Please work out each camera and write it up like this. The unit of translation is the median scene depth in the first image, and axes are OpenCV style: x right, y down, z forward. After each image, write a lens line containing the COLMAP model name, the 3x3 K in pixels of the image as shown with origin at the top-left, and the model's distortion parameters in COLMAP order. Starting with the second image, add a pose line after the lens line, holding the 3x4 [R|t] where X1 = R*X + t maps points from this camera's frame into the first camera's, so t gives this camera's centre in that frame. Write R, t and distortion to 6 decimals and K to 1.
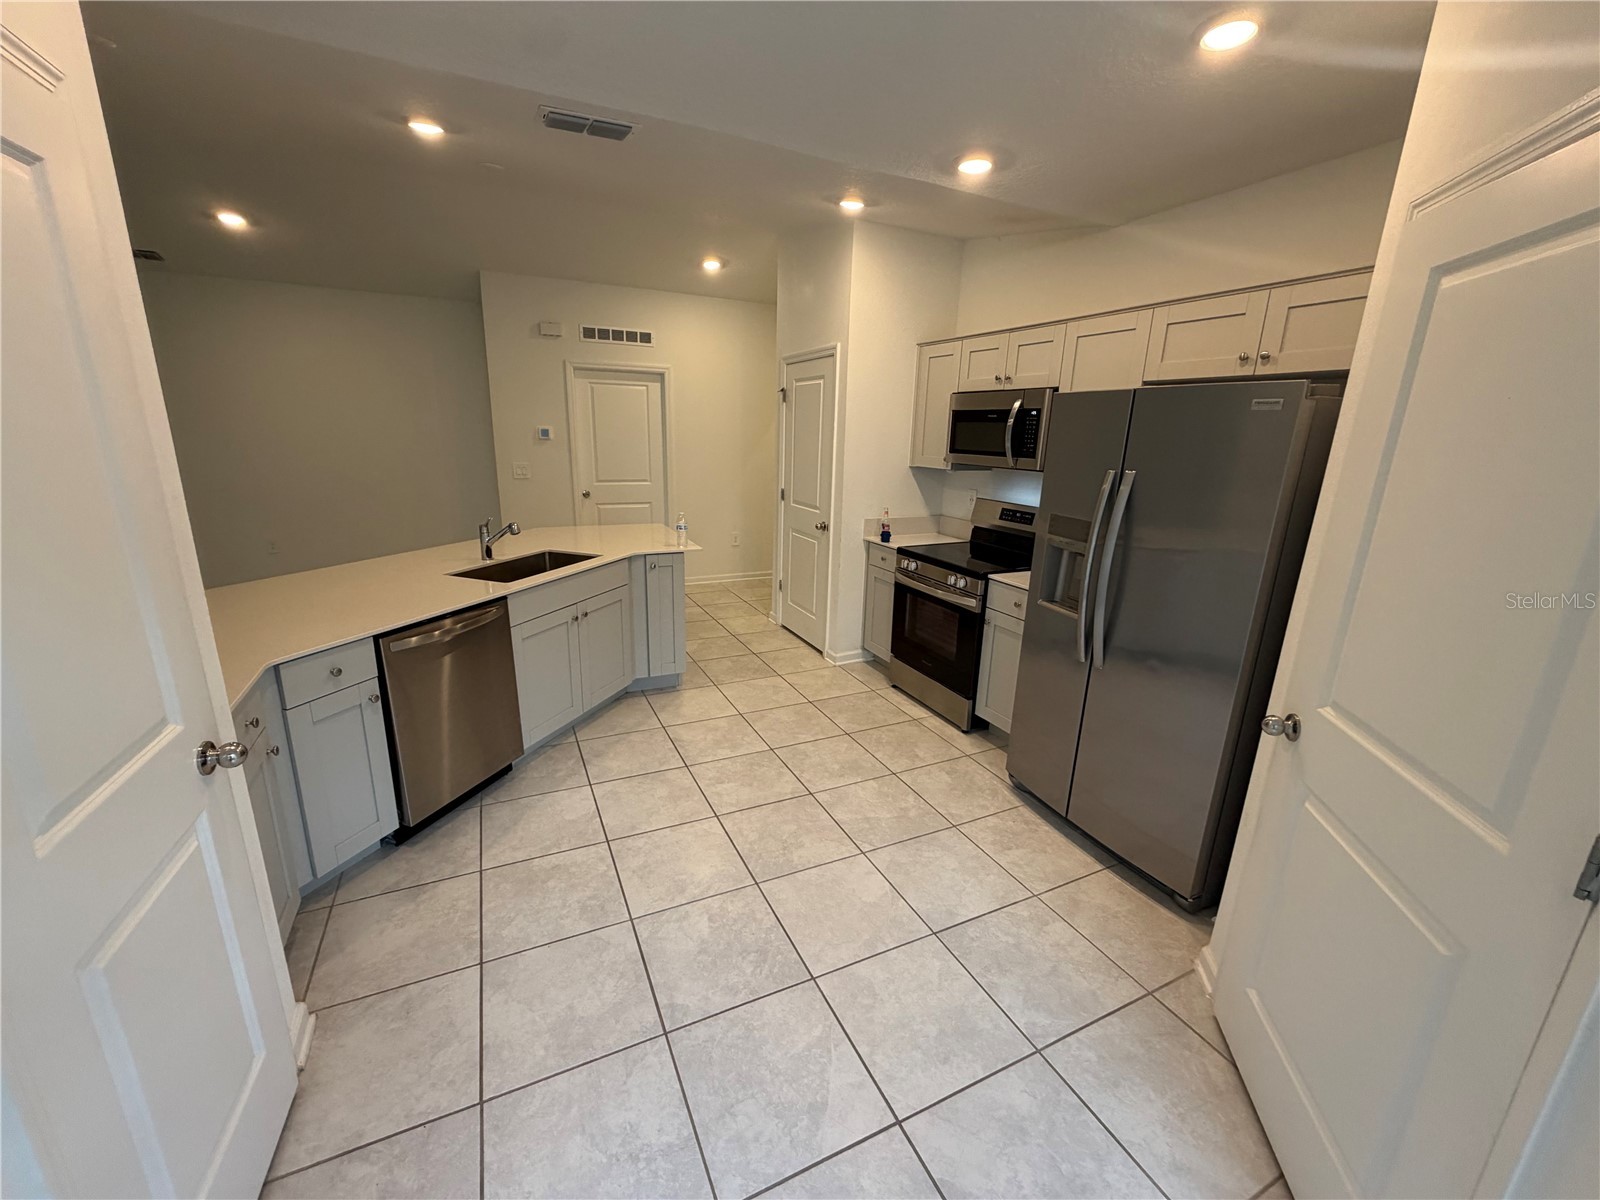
lens RADIAL K [[637.1, 0, 793.5], [0, 637.1, 600.3], [0, 0, 1]] dist [0.001482, 0.000095]
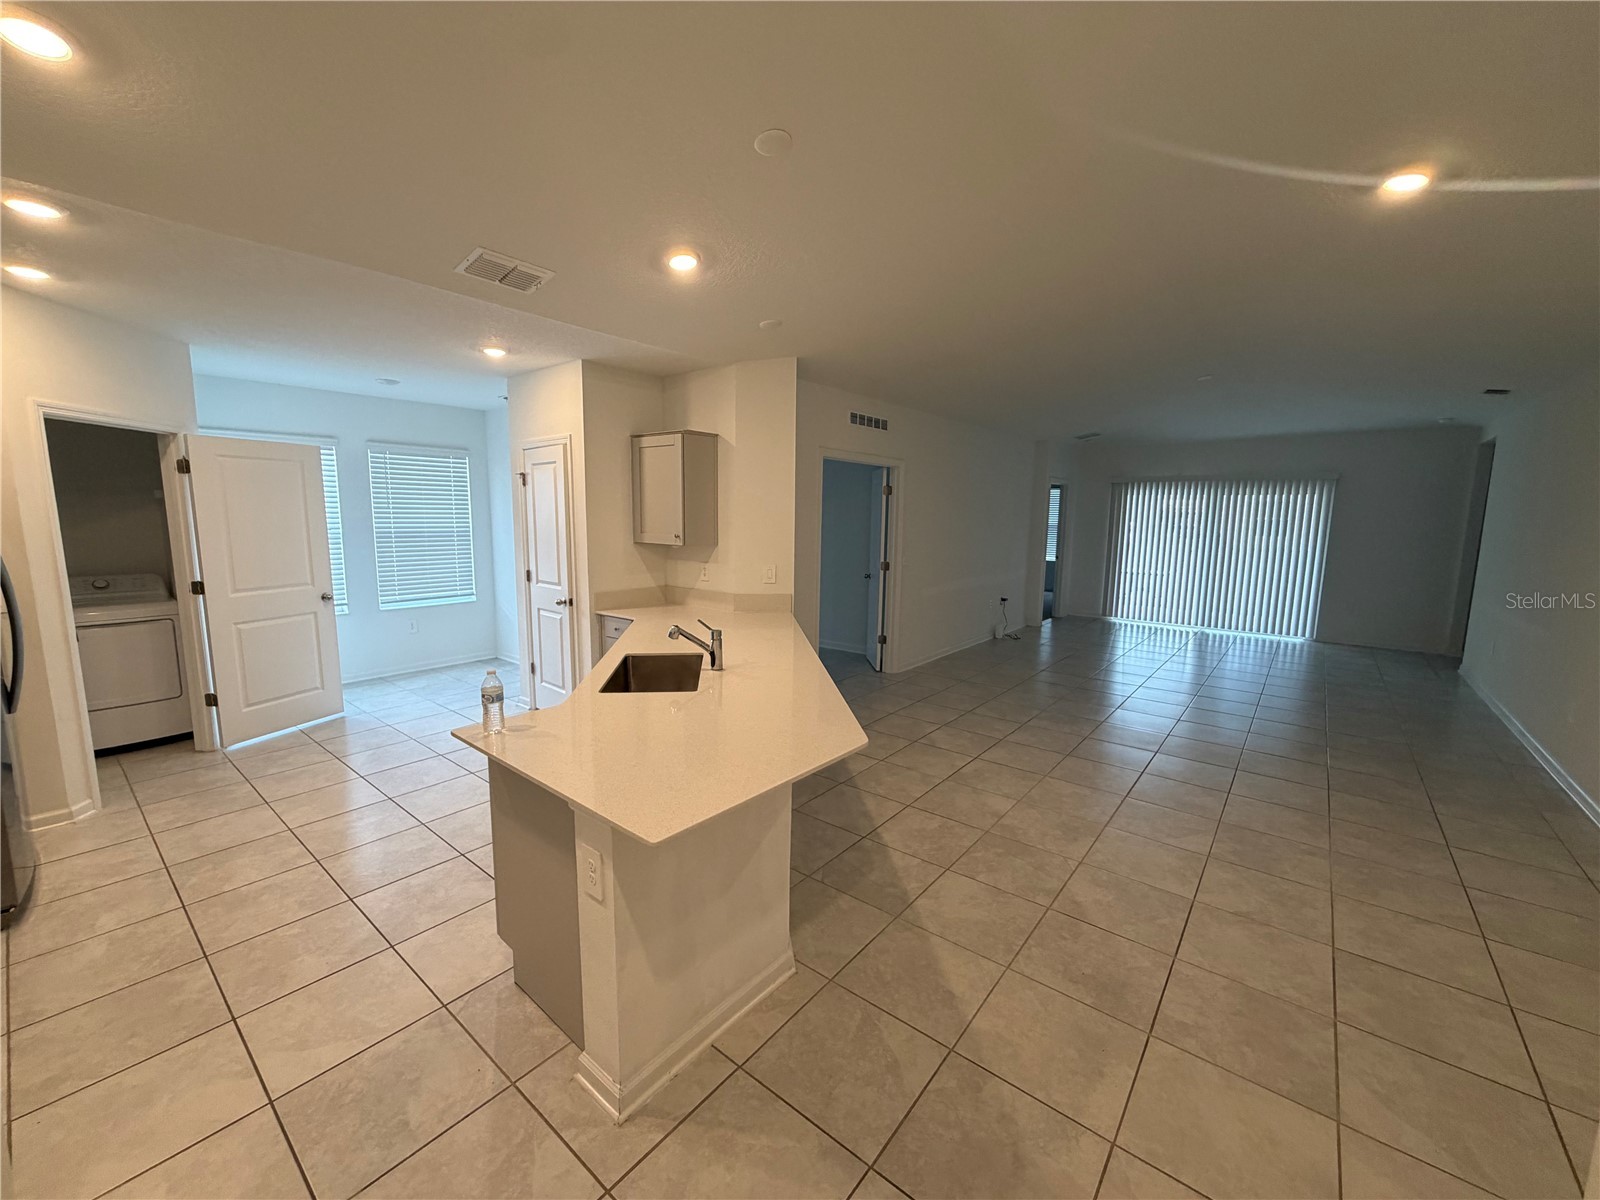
lens RADIAL K [[637.1, 0, 793.5], [0, 637.1, 600.3], [0, 0, 1]] dist [0.001482, 0.000095]
pose [[-0.901978, 0.022509, -0.431194, -0.160200], [-0.146724, 0.923238, 0.355112, -0.388598], [0.406088, 0.383570, -0.829438, 1.406789]]
